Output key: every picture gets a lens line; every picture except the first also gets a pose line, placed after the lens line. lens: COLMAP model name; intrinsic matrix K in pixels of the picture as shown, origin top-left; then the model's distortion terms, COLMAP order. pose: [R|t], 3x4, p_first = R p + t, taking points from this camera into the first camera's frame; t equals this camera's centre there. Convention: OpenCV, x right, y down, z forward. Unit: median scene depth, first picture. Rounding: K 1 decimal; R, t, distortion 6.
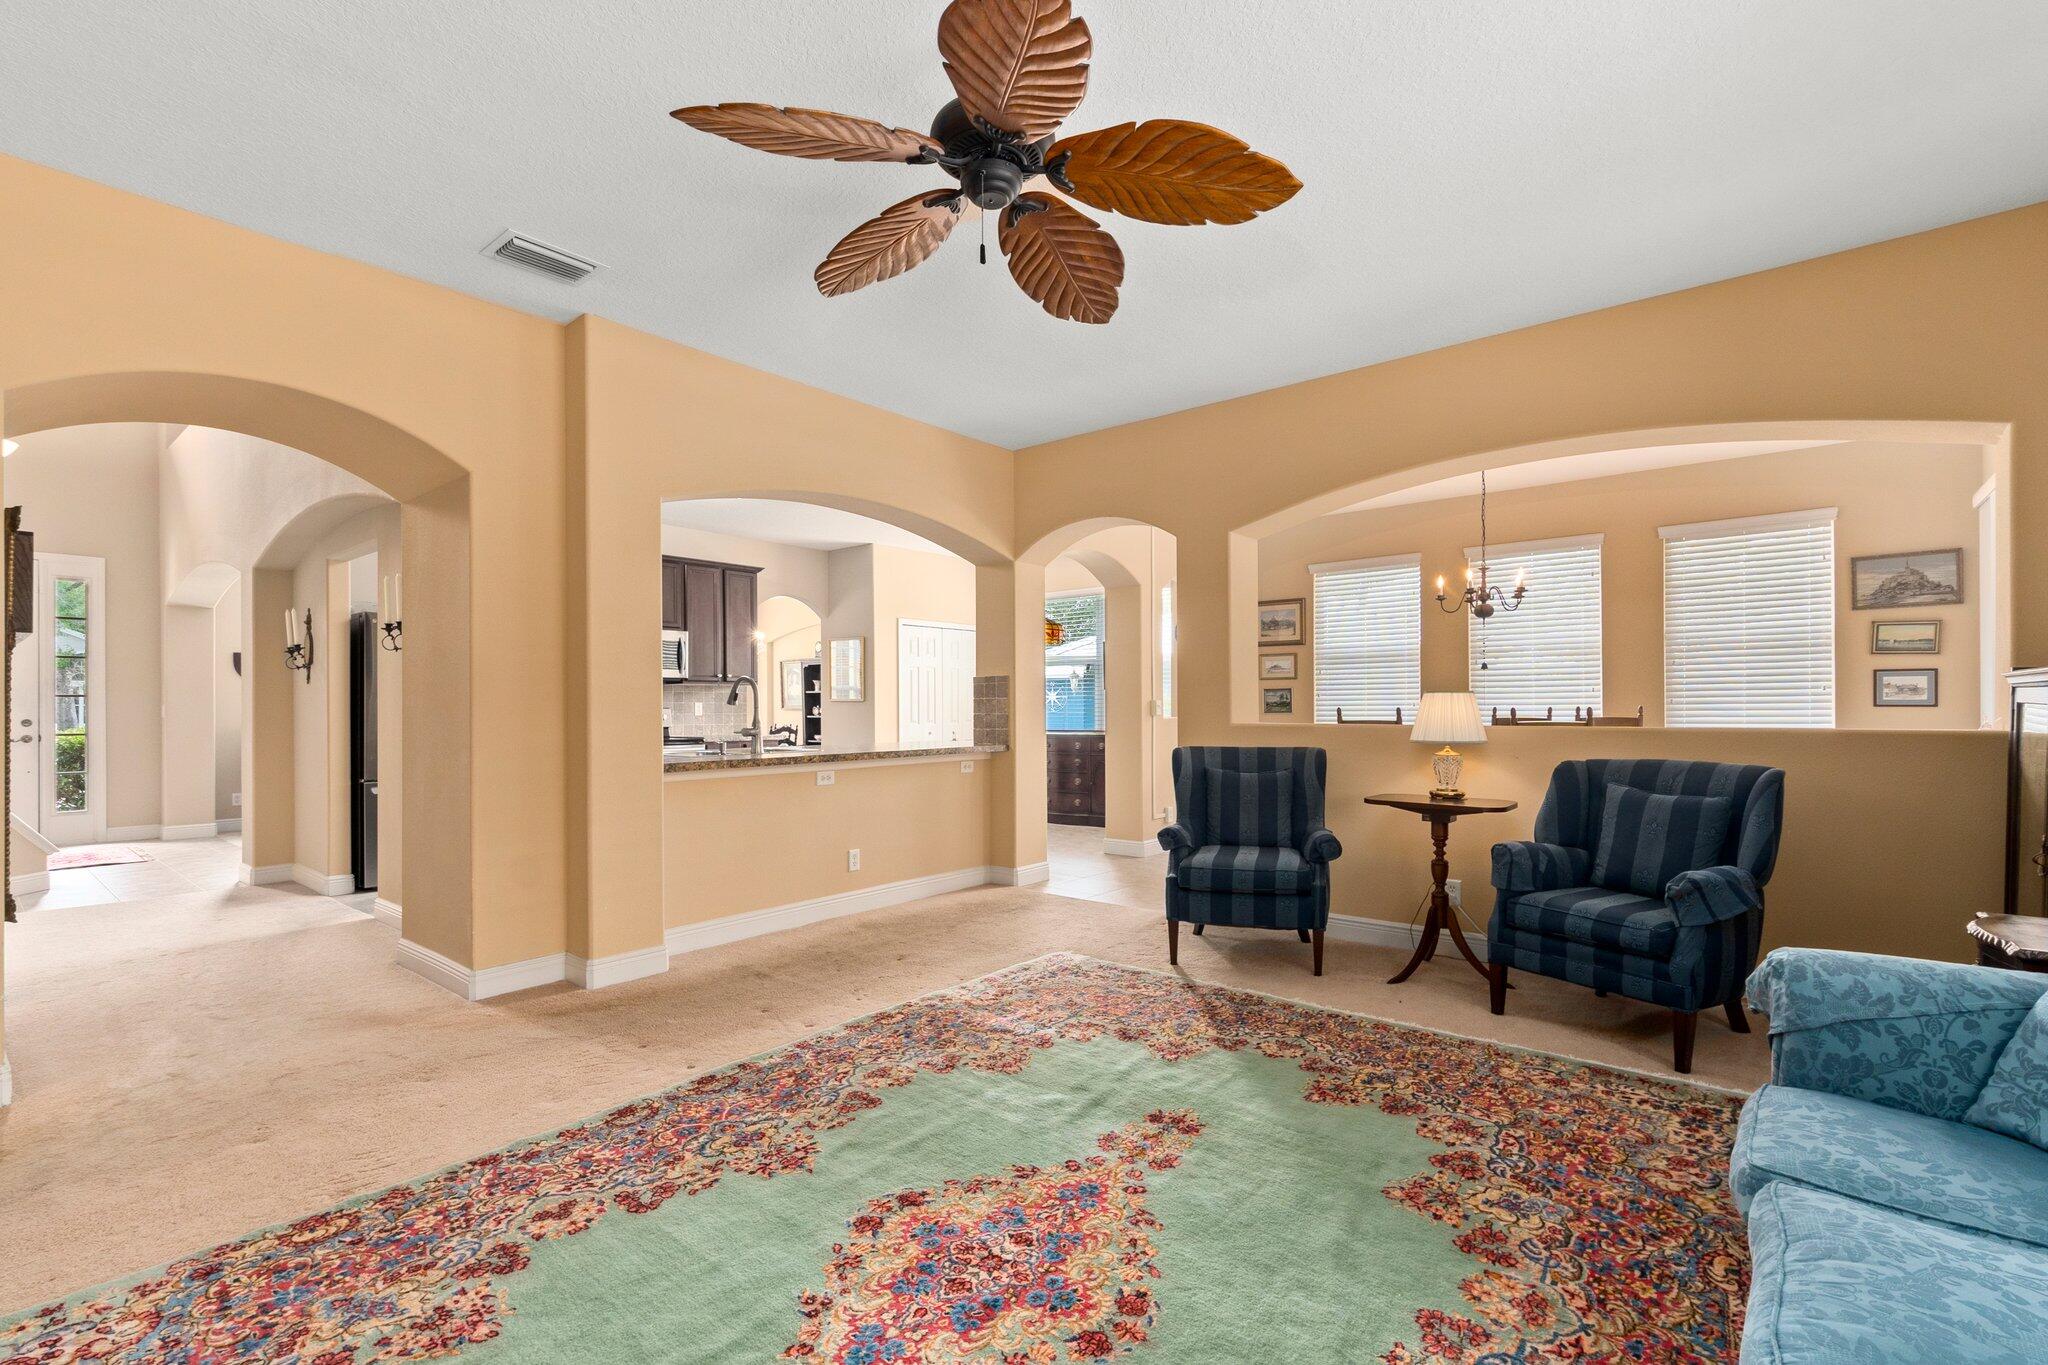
lens RADIAL K [[921.6, 0, 1028.0], [0, 921.6, 710.5], [0, 0, 1]] dist [0.001759, 0.000187]
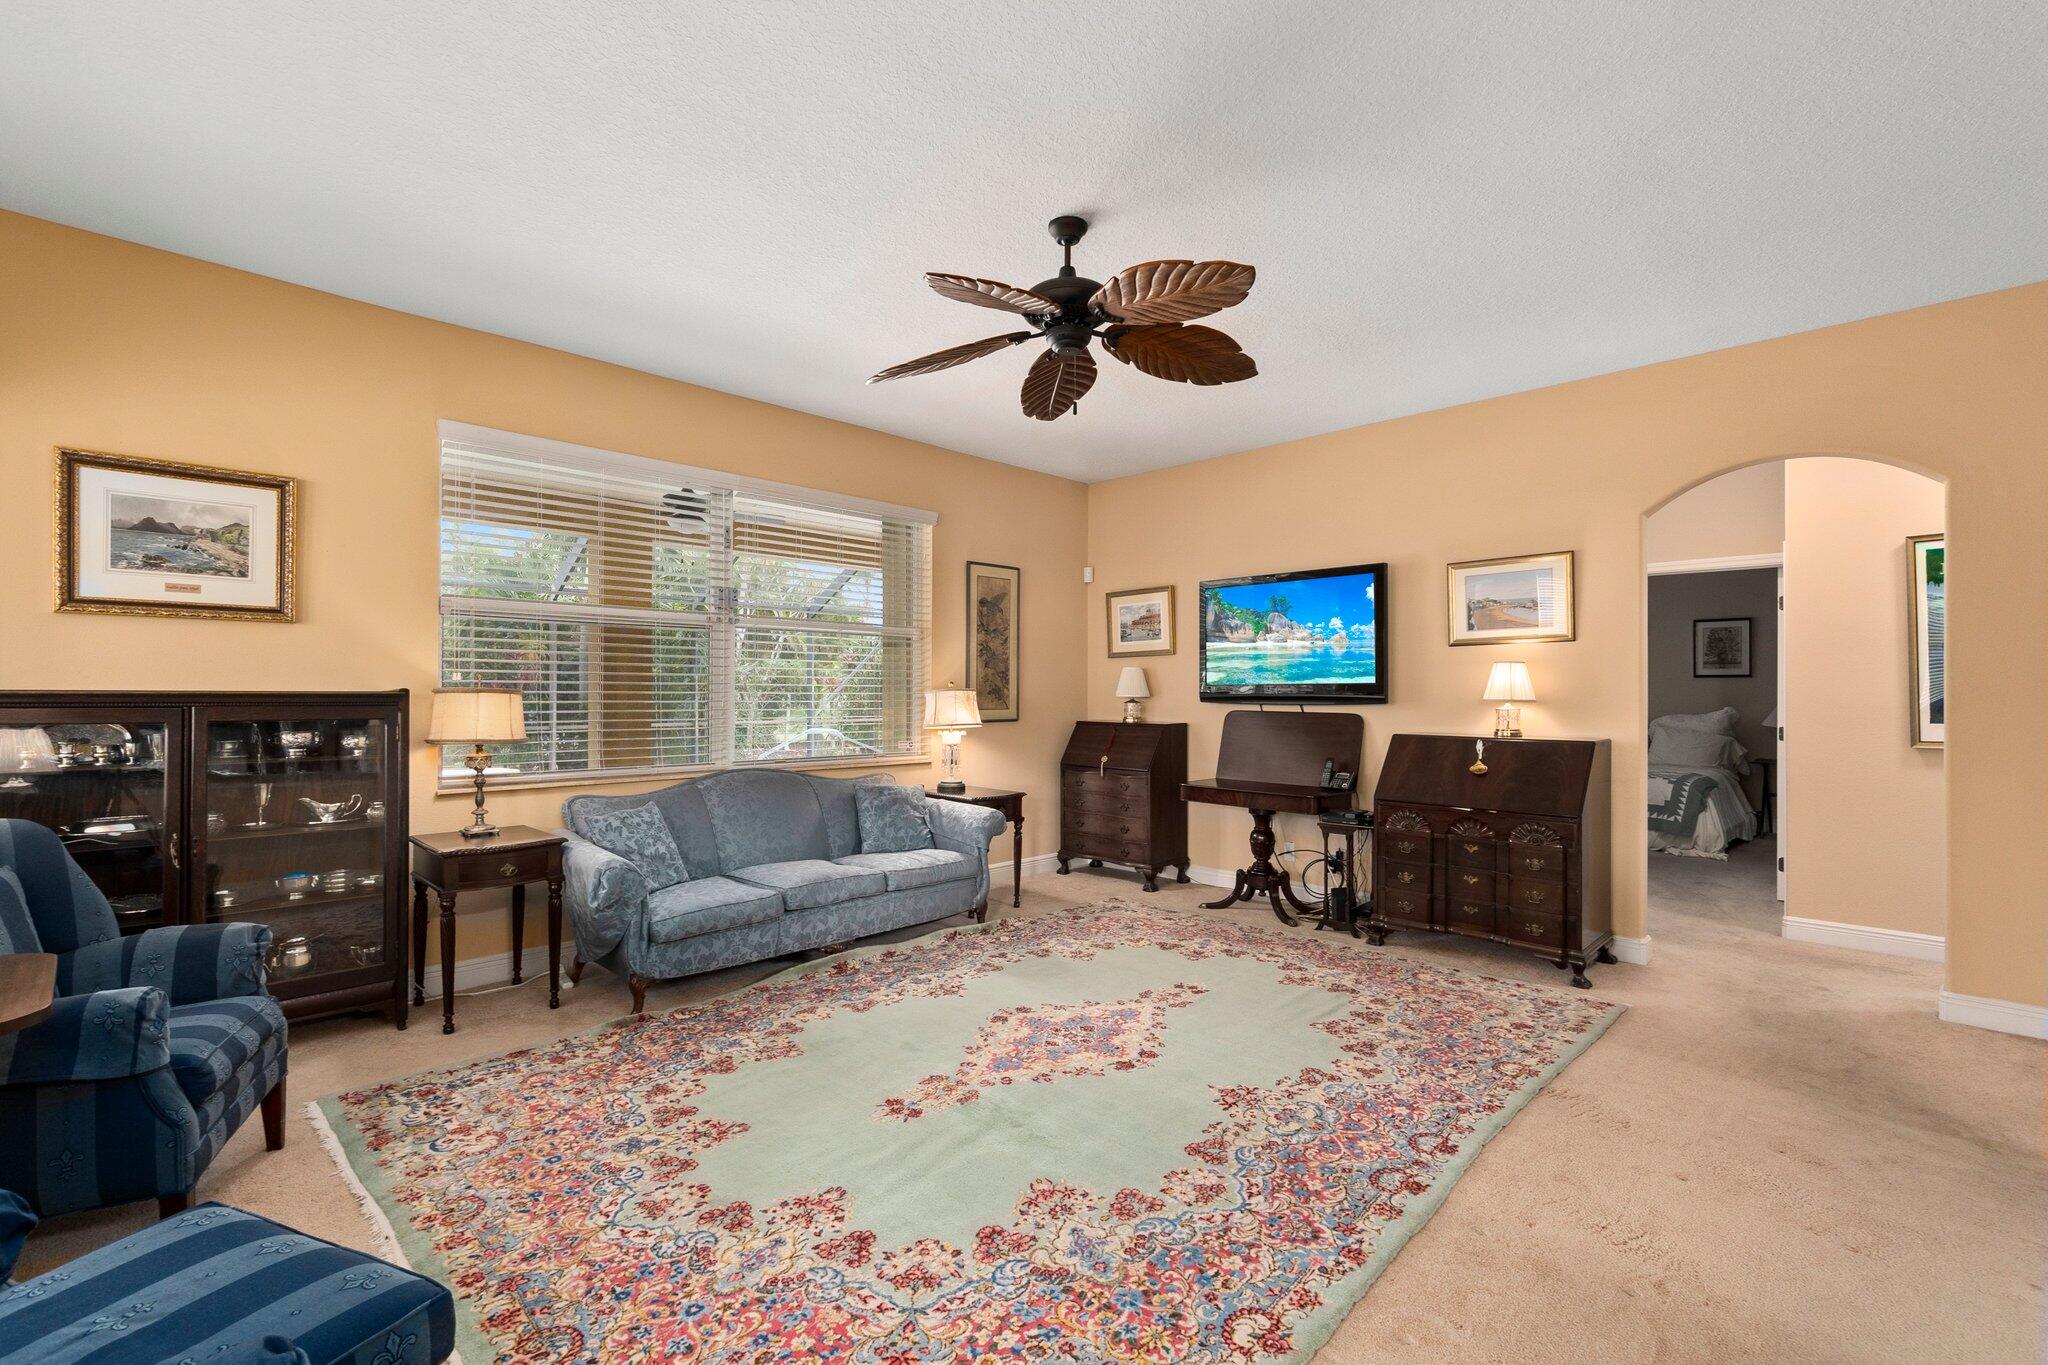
lens RADIAL K [[900.1, 0, 1011.0], [0, 900.1, 685.4], [0, 0, 1]] dist [0.000516, -0.000097]
pose [[-0.994086, 0.000968, 0.108591, -0.063072], [0.000524, 0.999991, -0.004113, -0.035829], [-0.108594, -0.004031, -0.994078, 1.487396]]
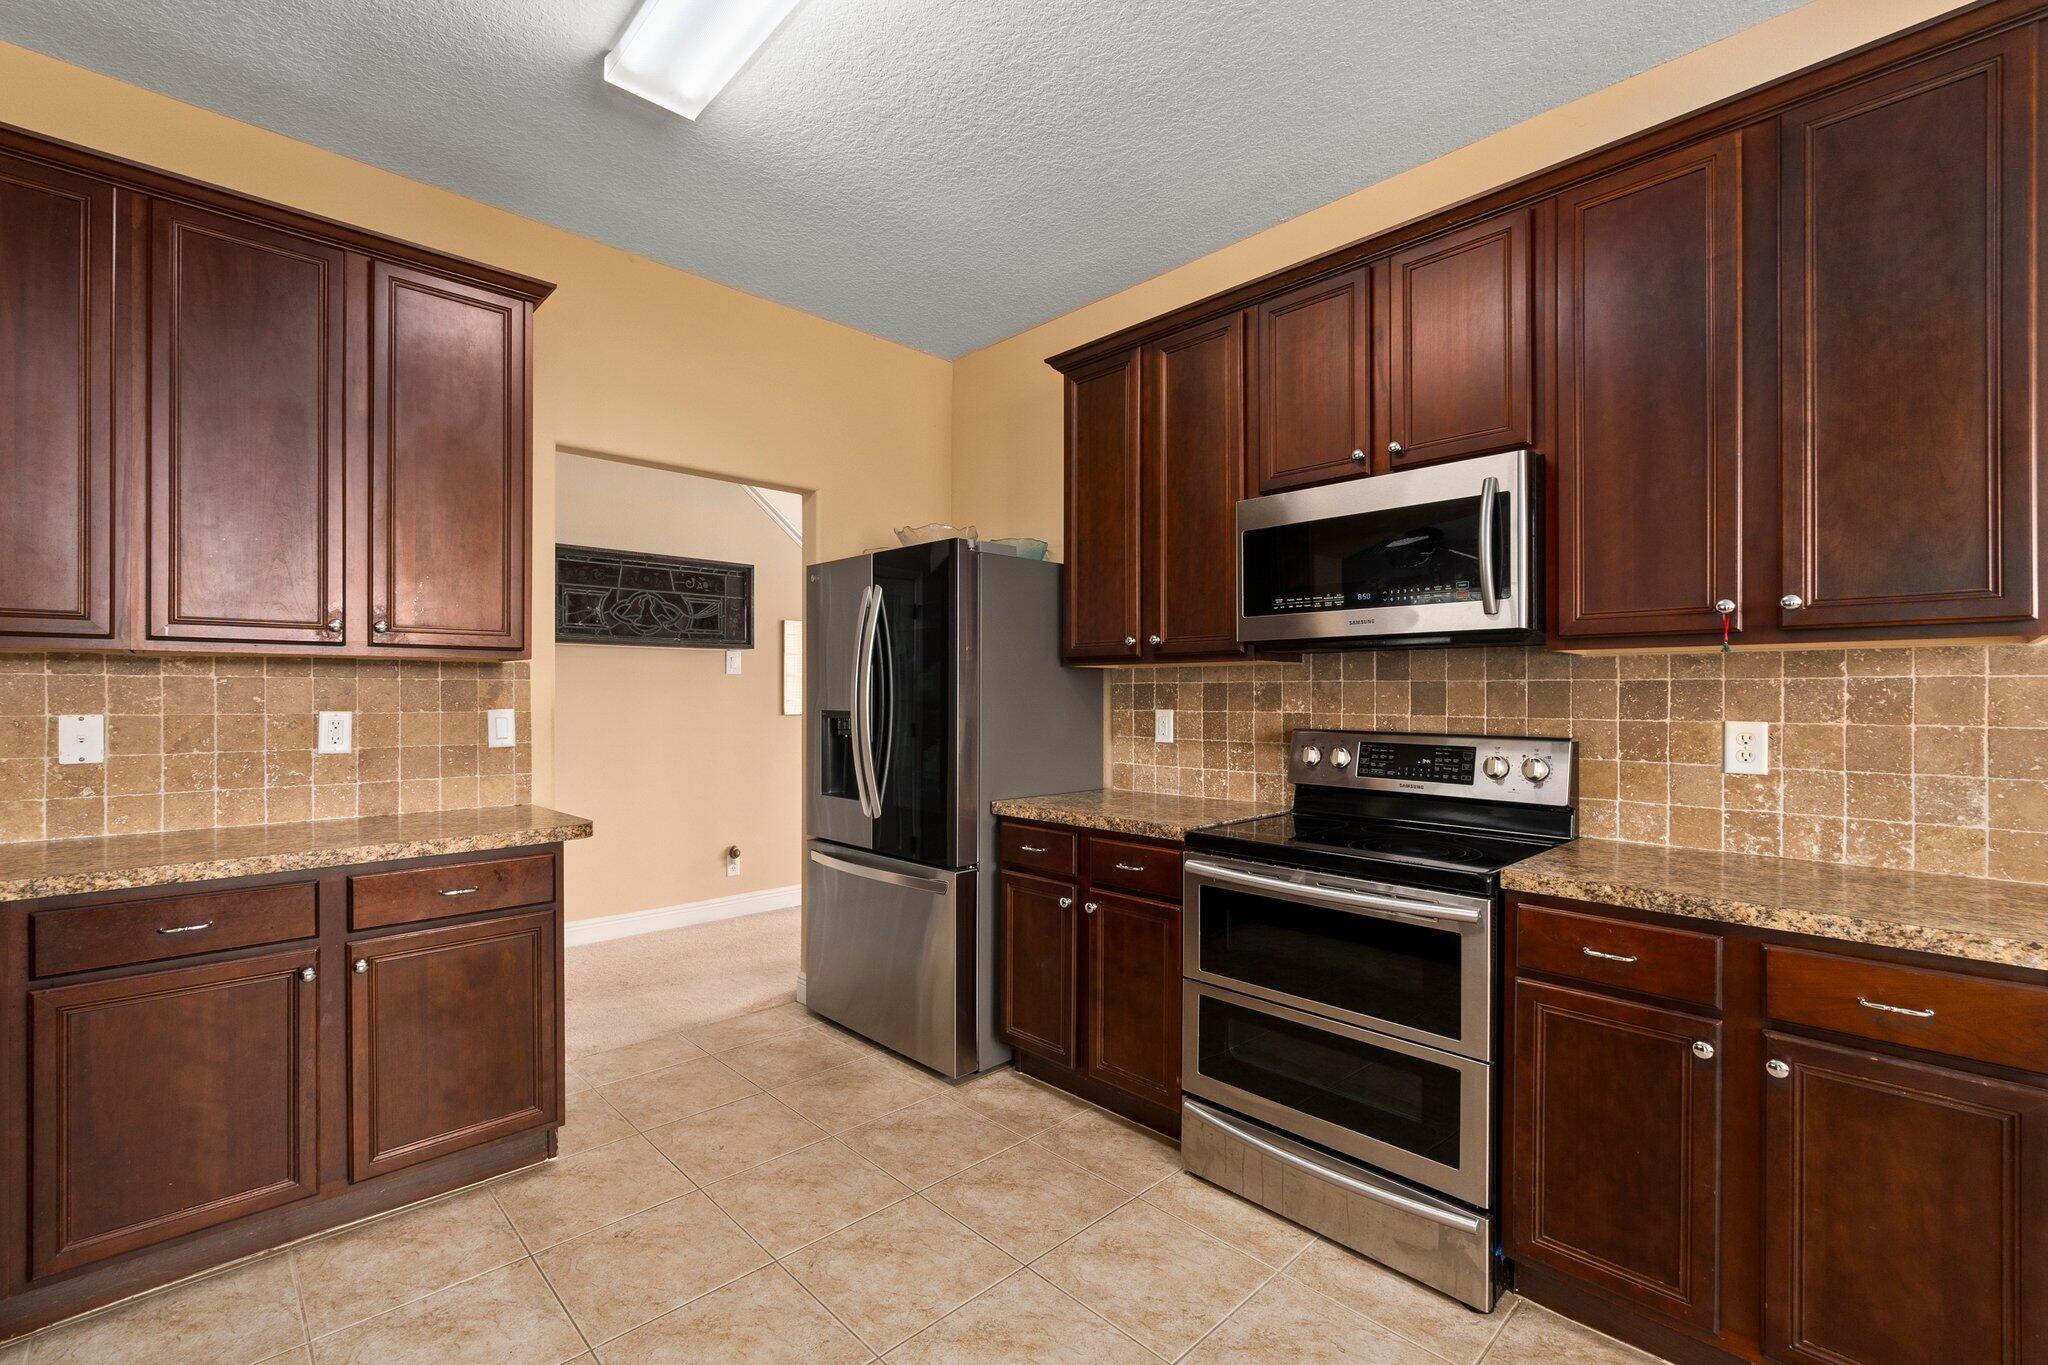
lens RADIAL K [[885.5, 0, 1018.4], [0, 885.5, 693.2], [0, 0, 1]] dist [-0.002738, -0.000059]
pose [[-0.130975, 0.001435, -0.991385, -0.231806], [-0.004934, 0.999986, 0.002099, -0.037625], [0.991373, 0.005167, -0.130966, 2.002065]]
